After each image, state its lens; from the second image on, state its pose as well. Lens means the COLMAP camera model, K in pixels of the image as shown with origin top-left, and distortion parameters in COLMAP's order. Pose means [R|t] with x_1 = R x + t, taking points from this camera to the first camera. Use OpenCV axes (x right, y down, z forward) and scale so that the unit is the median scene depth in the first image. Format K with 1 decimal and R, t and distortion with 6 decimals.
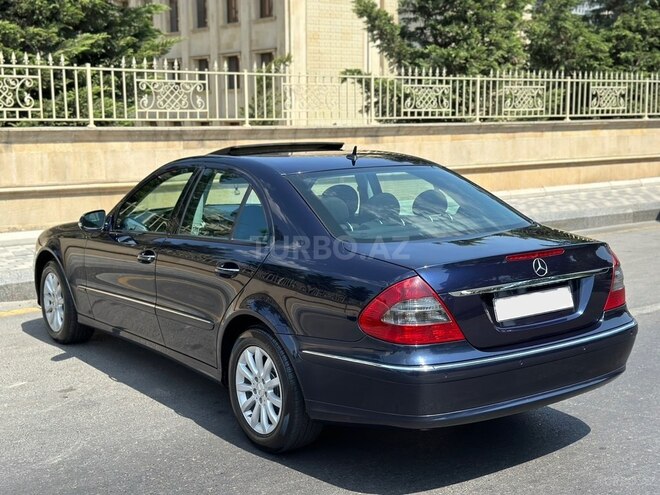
lens RADIAL K [[872.5, 0, 330.0], [0, 872.5, 247.5], [0, 0, 1]] dist [0.129972, -0.044713]
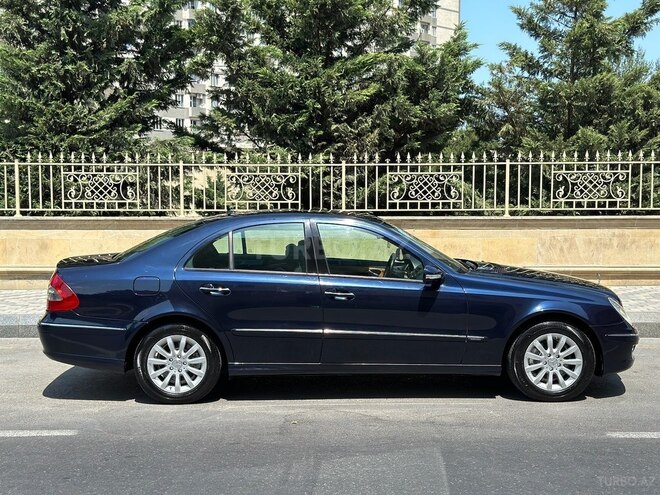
lens RADIAL K [[775.4, 0, 330.0], [0, 775.4, 247.5], [0, 0, 1]] dist [0.164601, -0.005364]
pose [[0.809087, 0.036584, -0.586550, 0.494324], [-0.091498, 0.993732, -0.064232, -0.056705], [0.580523, 0.105637, 0.807362, 0.350516]]
